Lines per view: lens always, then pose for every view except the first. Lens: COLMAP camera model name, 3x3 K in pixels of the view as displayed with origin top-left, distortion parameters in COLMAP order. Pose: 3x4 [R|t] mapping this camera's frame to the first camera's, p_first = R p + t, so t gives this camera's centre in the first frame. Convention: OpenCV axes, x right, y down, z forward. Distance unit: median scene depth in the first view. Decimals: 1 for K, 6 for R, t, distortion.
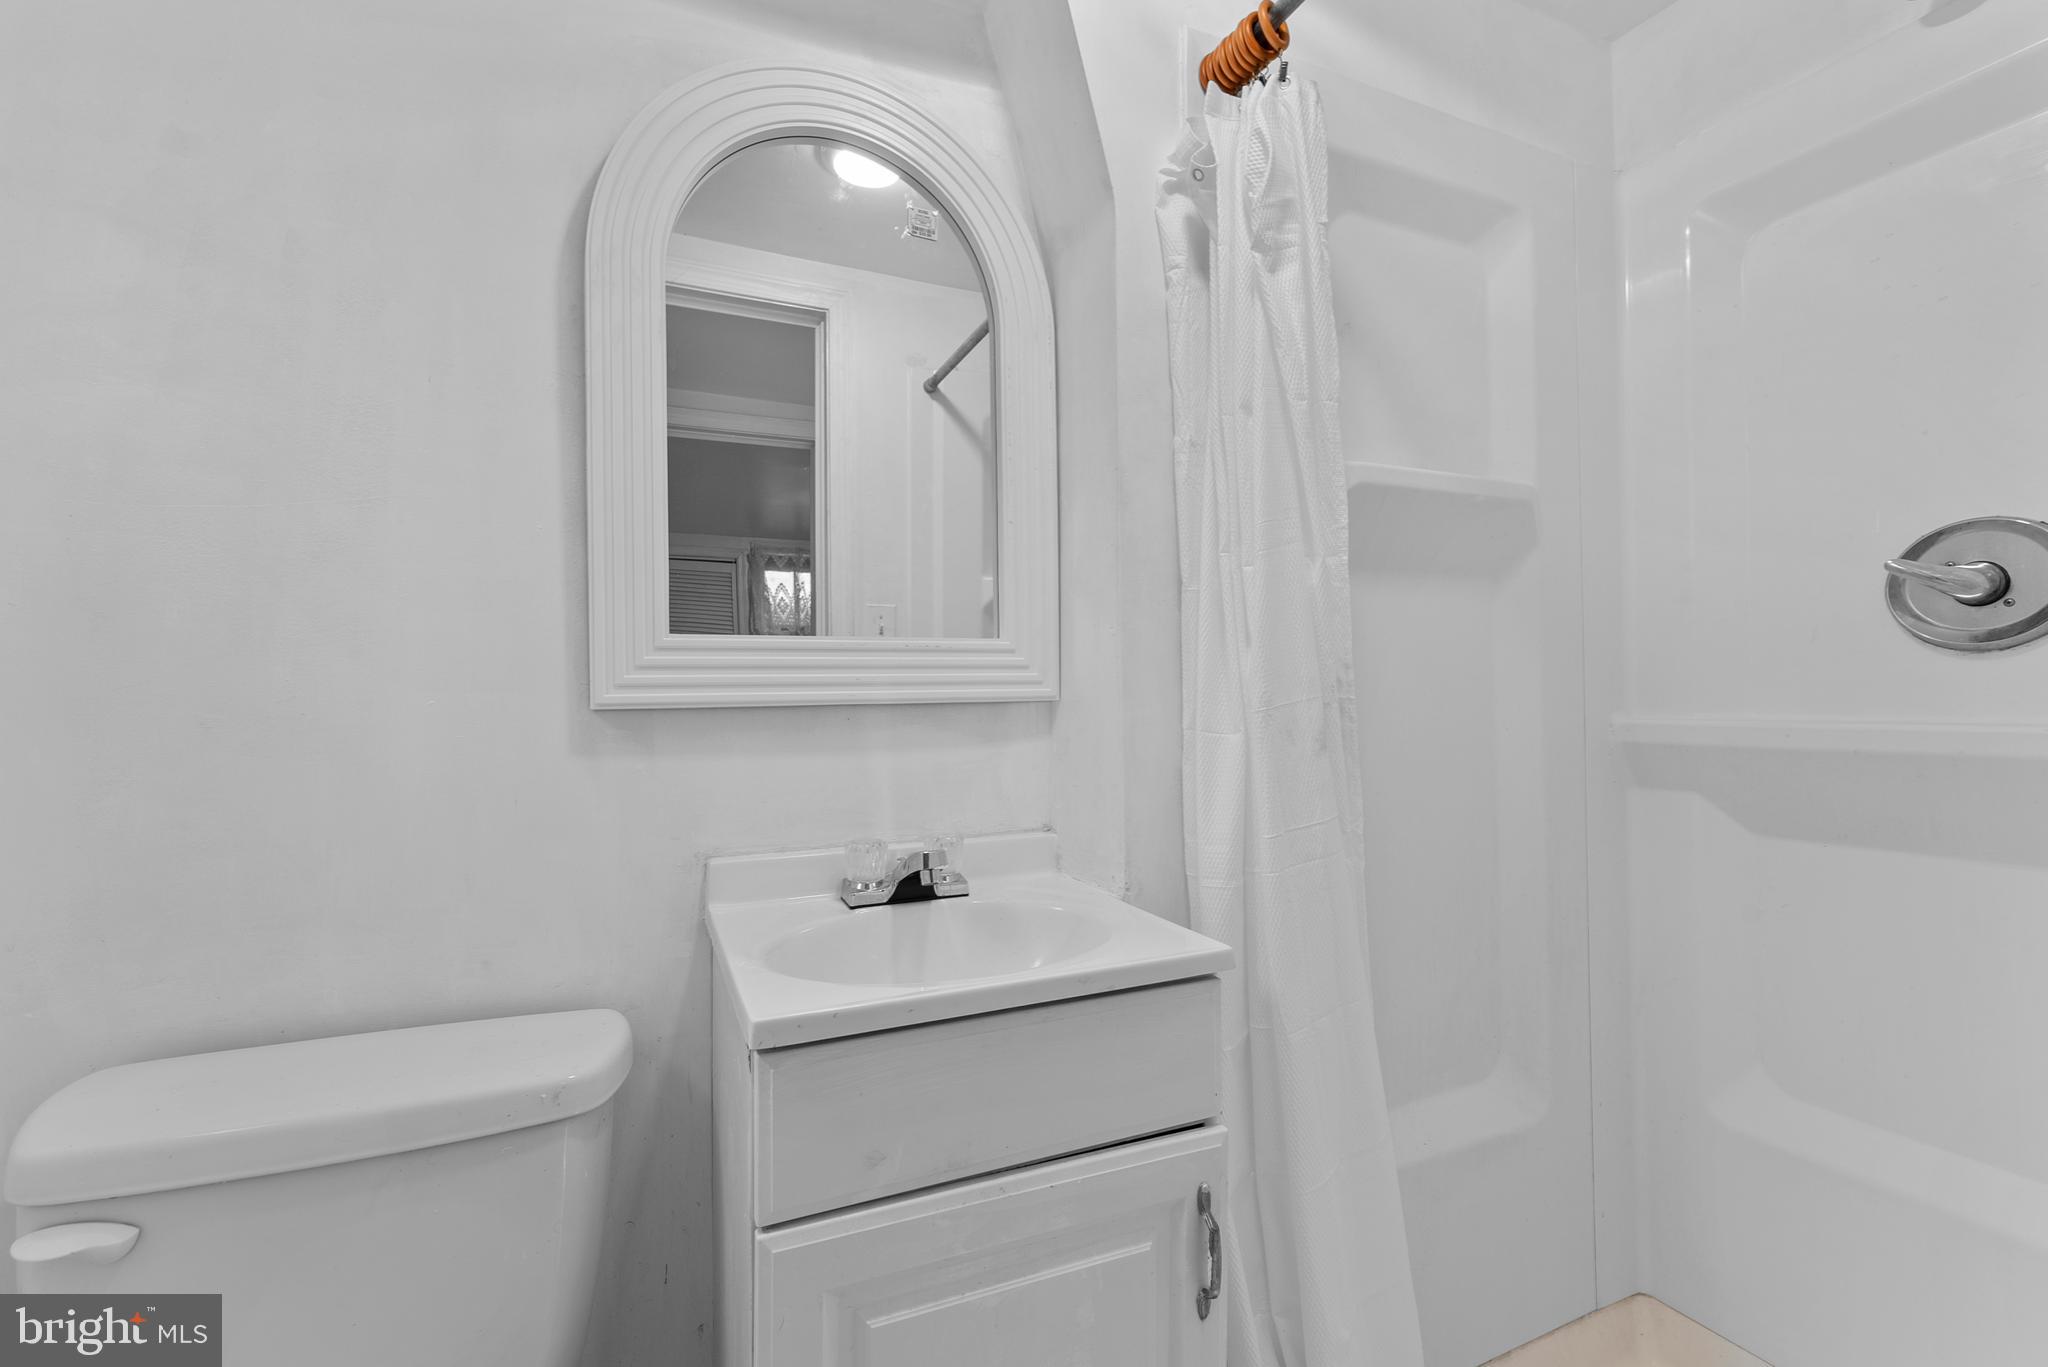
lens RADIAL K [[847.2, 0, 1021.9], [0, 847.2, 689.3], [0, 0, 1]] dist [0.000923, -0.000544]
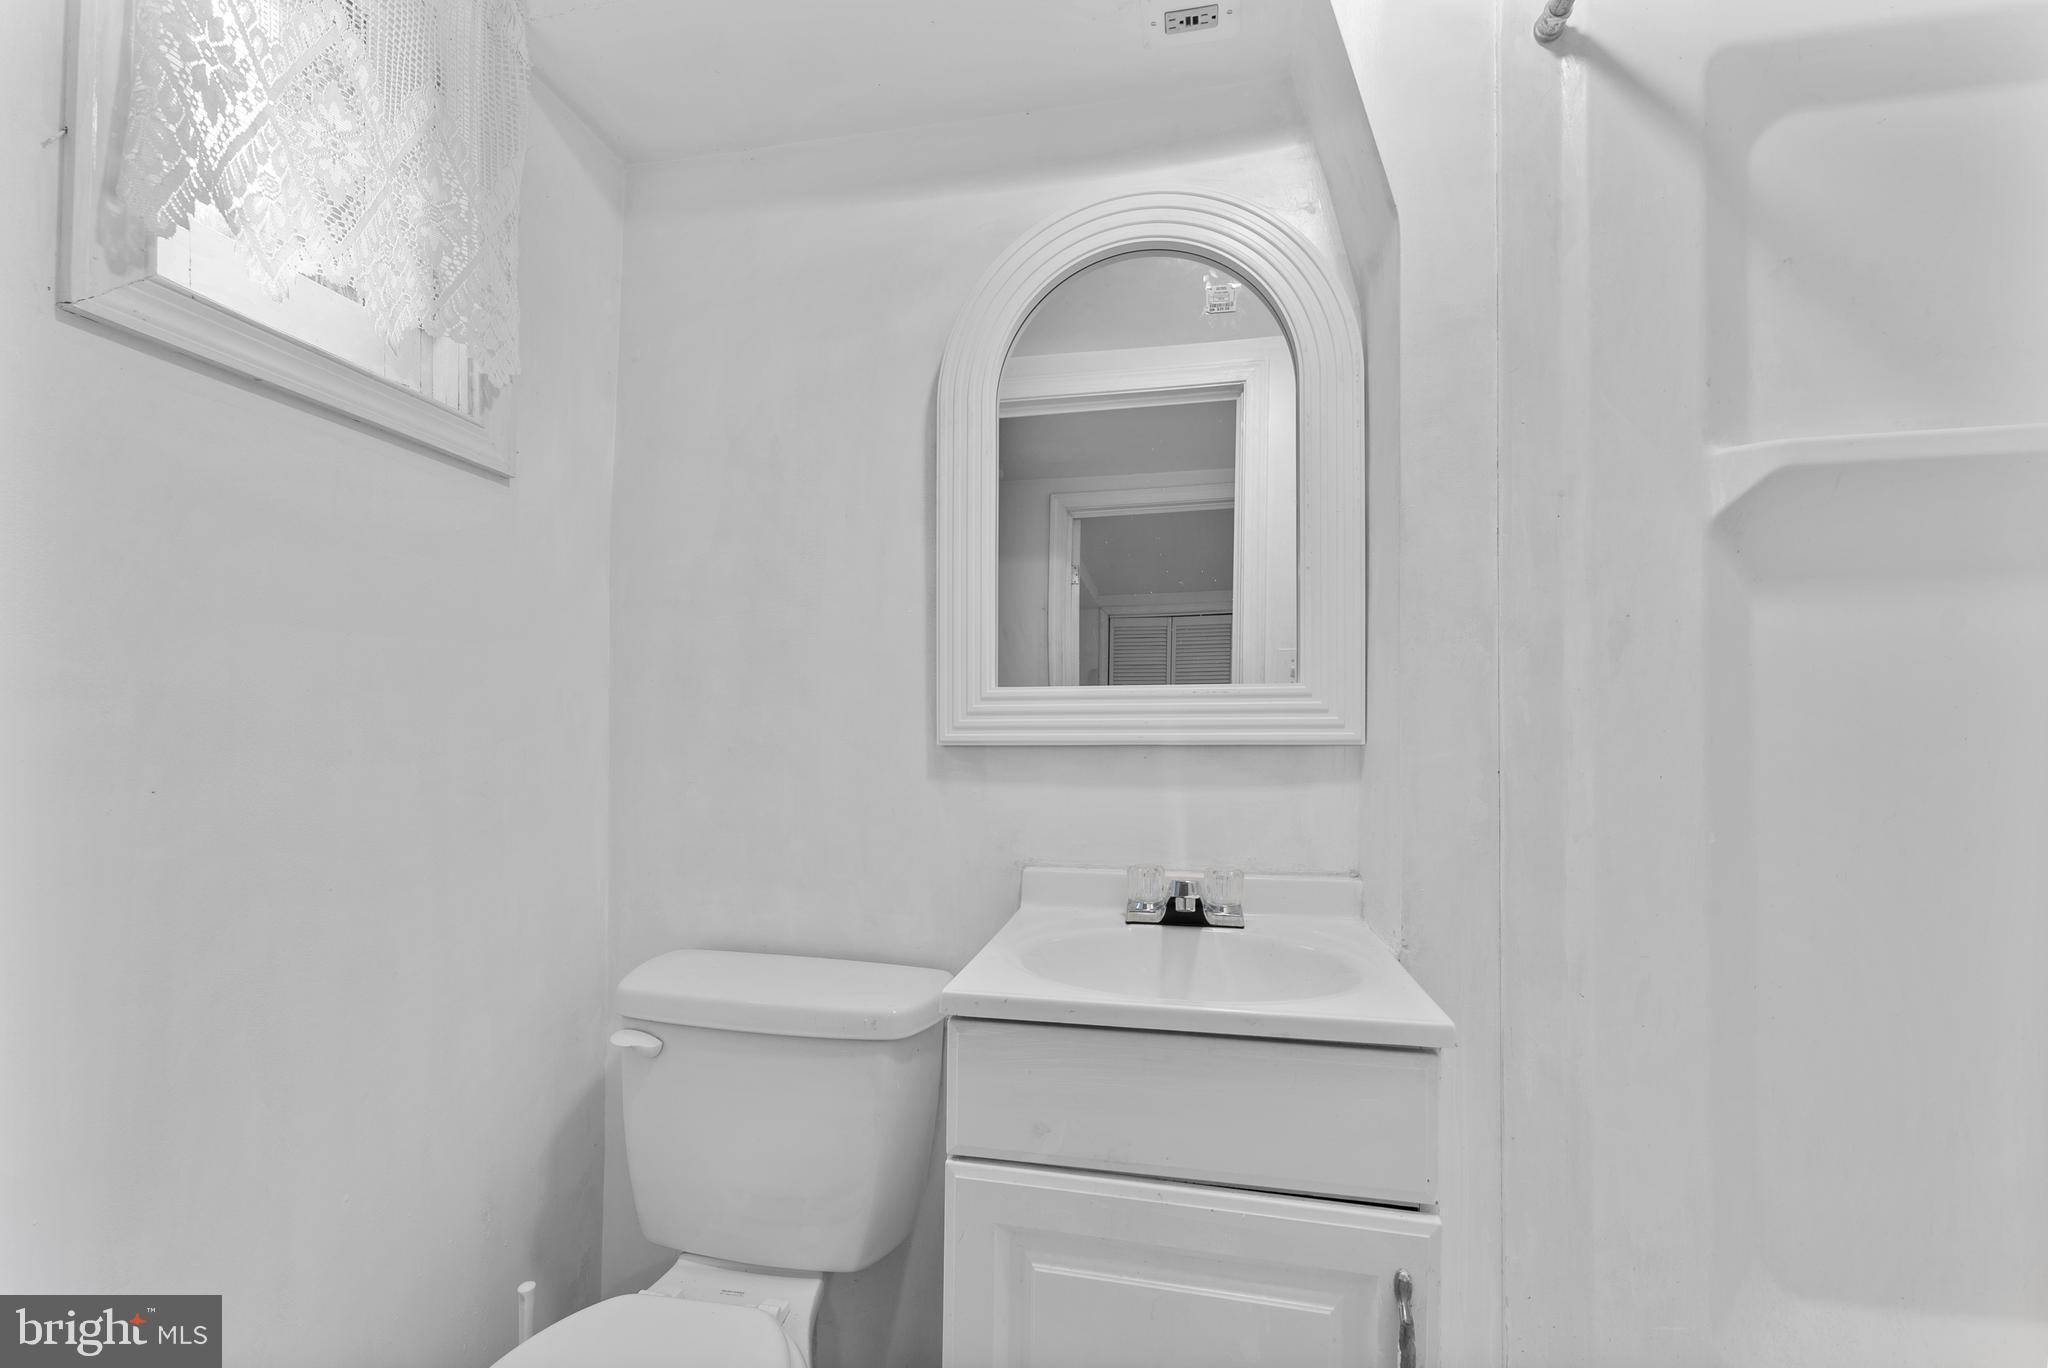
lens RADIAL K [[778.2, 0, 1037.1], [0, 778.2, 728.9], [0, 0, 1]] dist [0.001352, 0.000094]
pose [[0.837095, 0.007241, -0.547010, 0.257439], [-0.007738, 0.999969, 0.001395, -0.003912], [0.547003, 0.003065, 0.837125, 0.052247]]
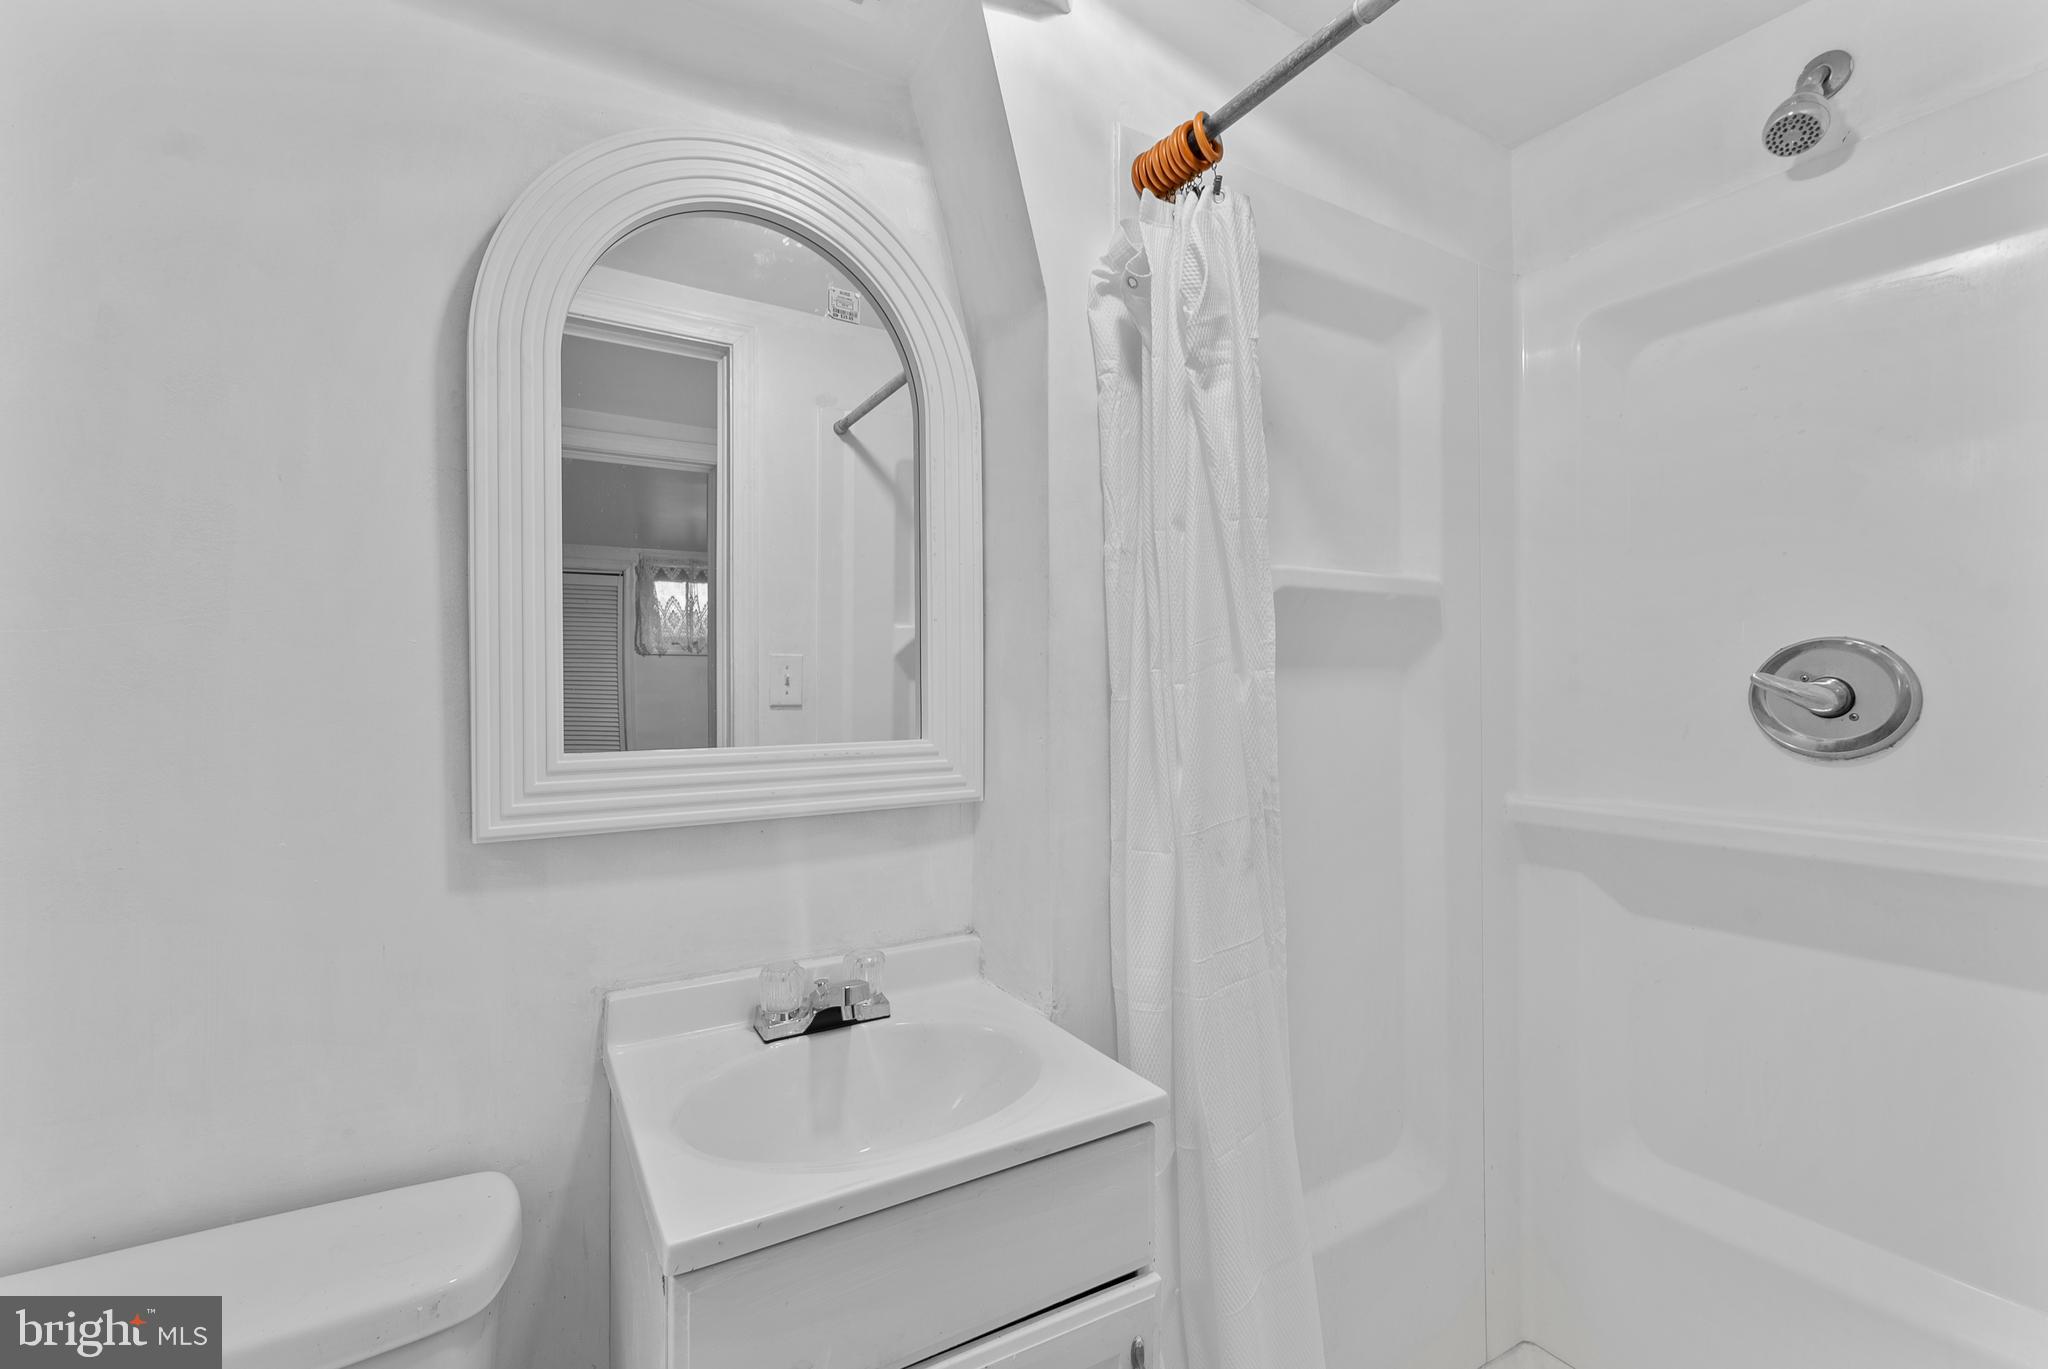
lens RADIAL K [[855.5, 0, 1023.1], [0, 855.5, 715.9], [0, 0, 1]] dist [-0.000550, 0.000213]
pose [[0.993666, 0.006621, 0.112179, -0.025303], [-0.007265, 0.999959, 0.005335, -0.106820], [-0.112139, -0.006116, 0.993674, 0.024452]]
